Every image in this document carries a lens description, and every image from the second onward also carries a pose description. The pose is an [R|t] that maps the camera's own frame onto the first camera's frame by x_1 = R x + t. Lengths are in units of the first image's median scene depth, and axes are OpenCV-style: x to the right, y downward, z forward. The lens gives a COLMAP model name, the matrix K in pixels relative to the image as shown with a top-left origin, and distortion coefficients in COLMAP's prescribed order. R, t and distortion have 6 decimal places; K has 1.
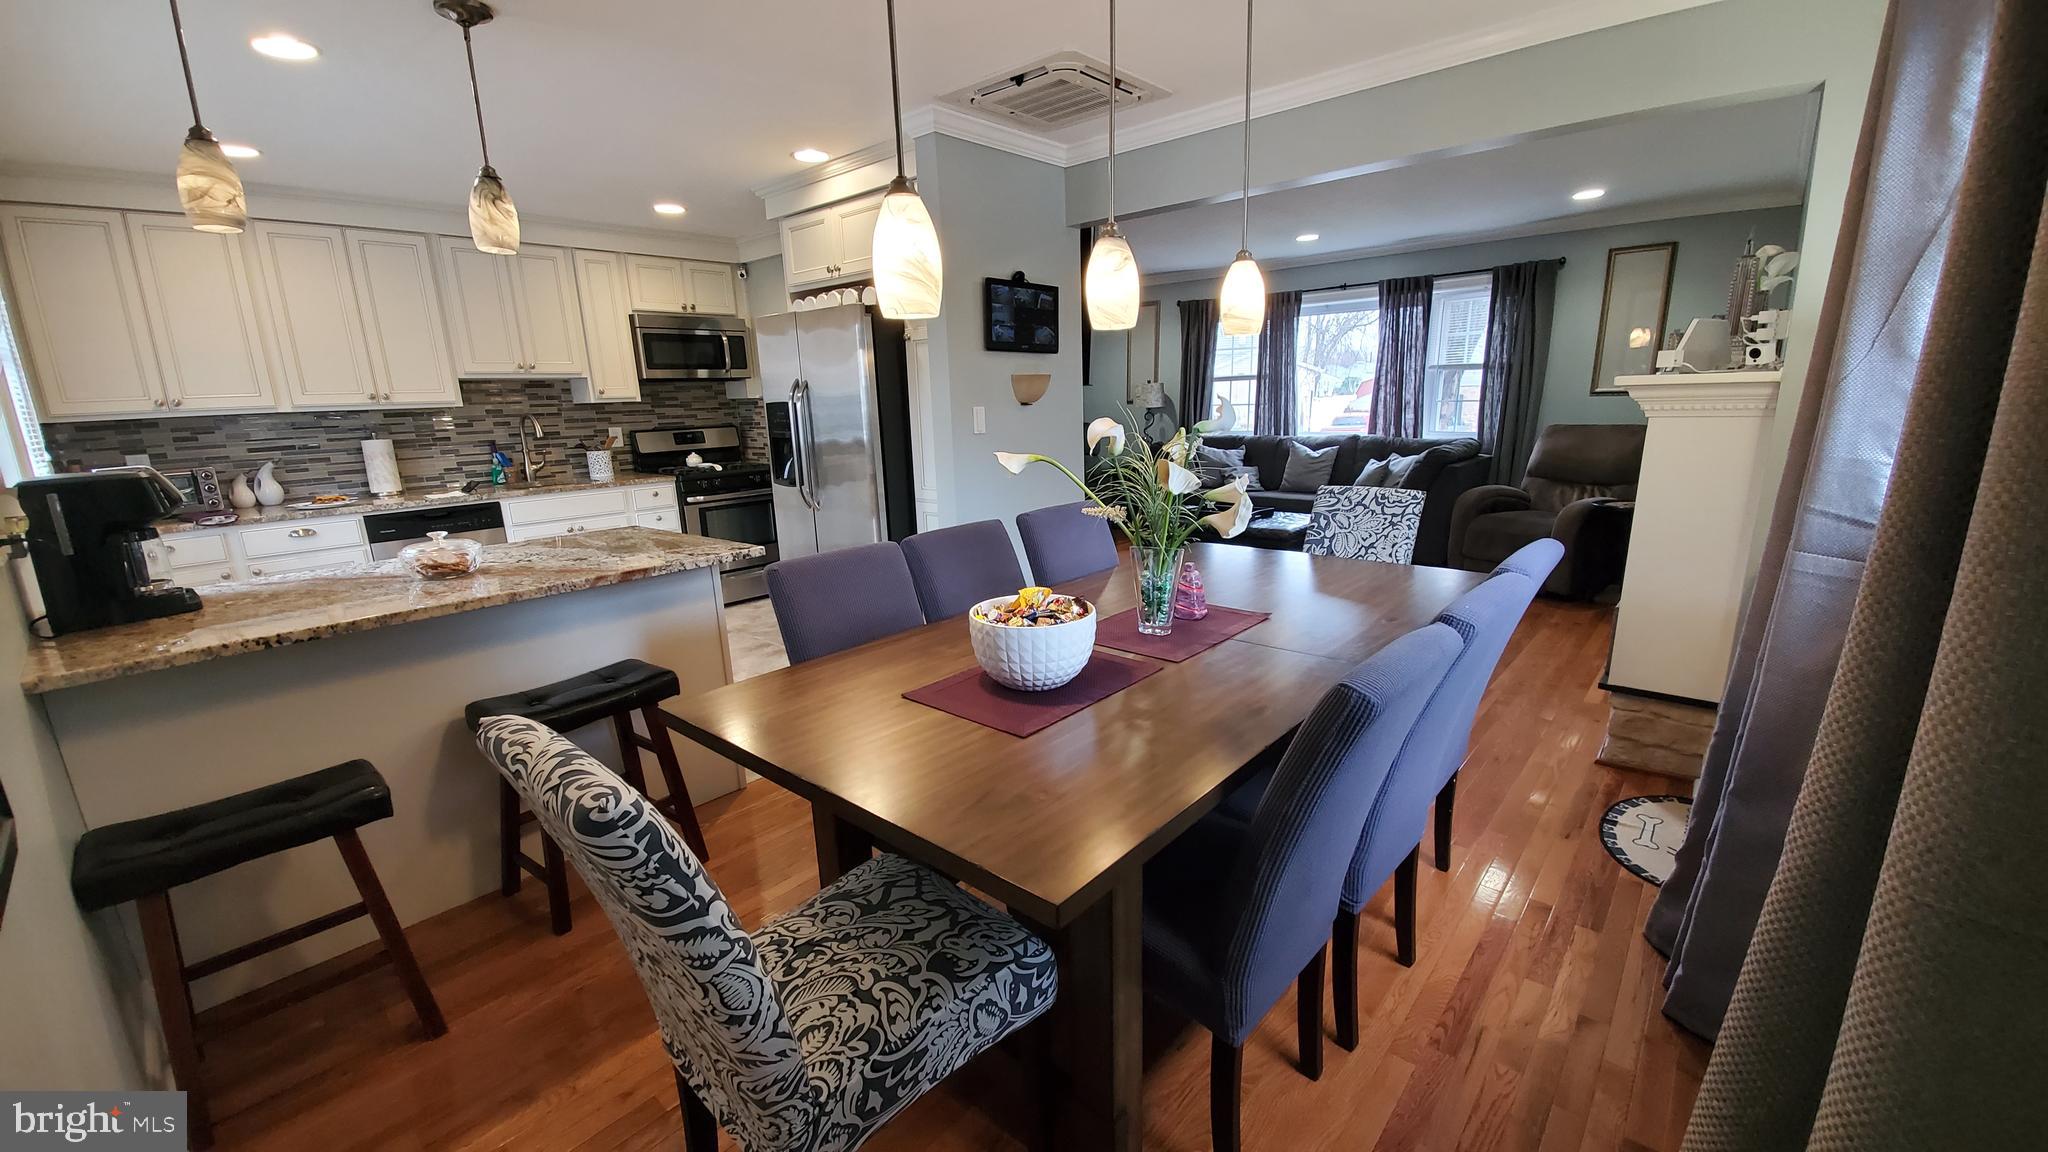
lens RADIAL K [[803.7, 0, 1019.2], [0, 803.7, 601.2], [0, 0, 1]] dist [0.017626, -0.020888]
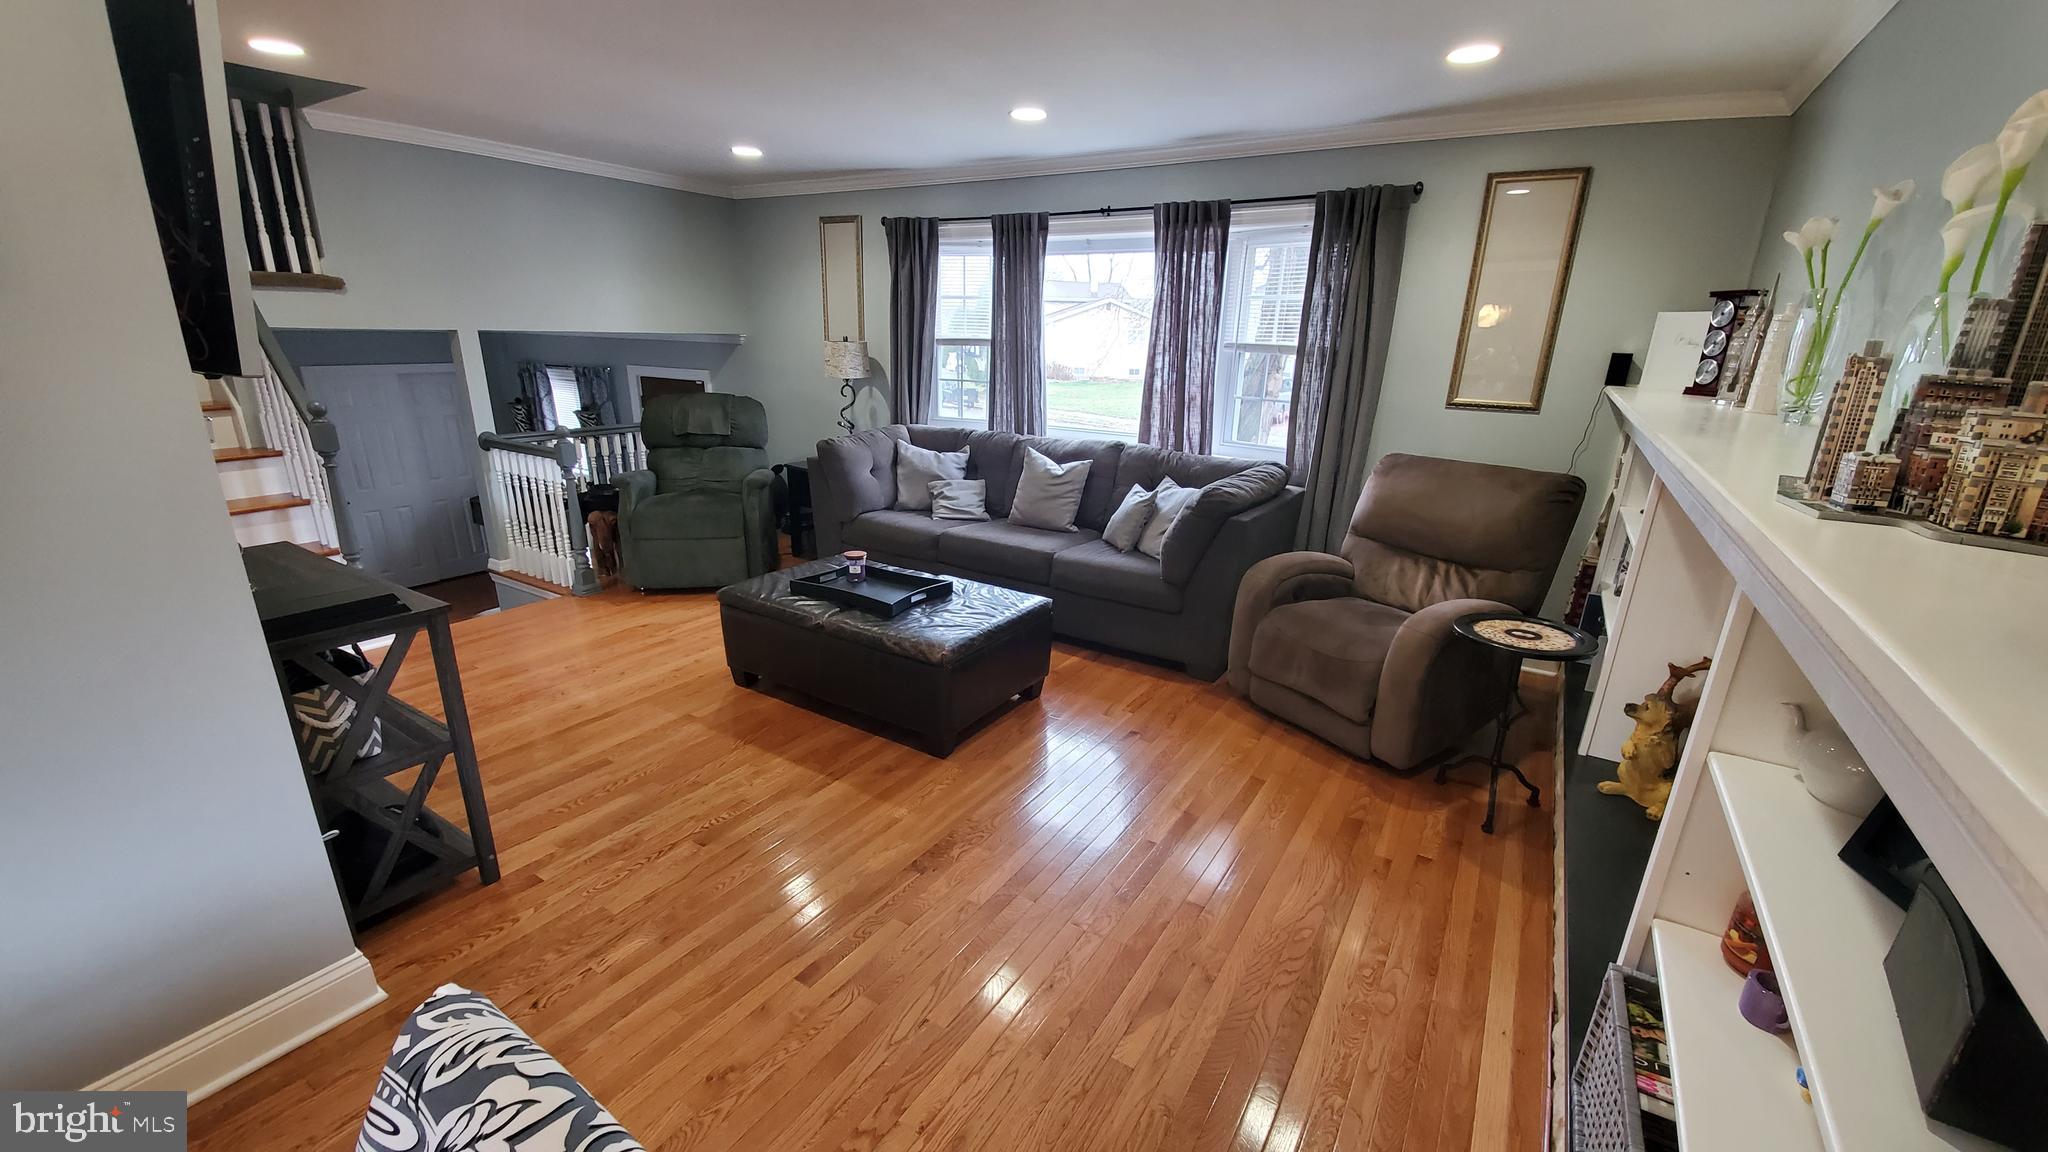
lens RADIAL K [[800.0, 0, 1026.2], [0, 800.0, 592.9], [0, 0, 1]] dist [0.019531, -0.021736]
pose [[0.984783, 0.003809, 0.173749, 0.236061], [-0.014518, 0.998068, 0.060409, -0.126136], [-0.173184, -0.062012, 0.982935, 0.370677]]
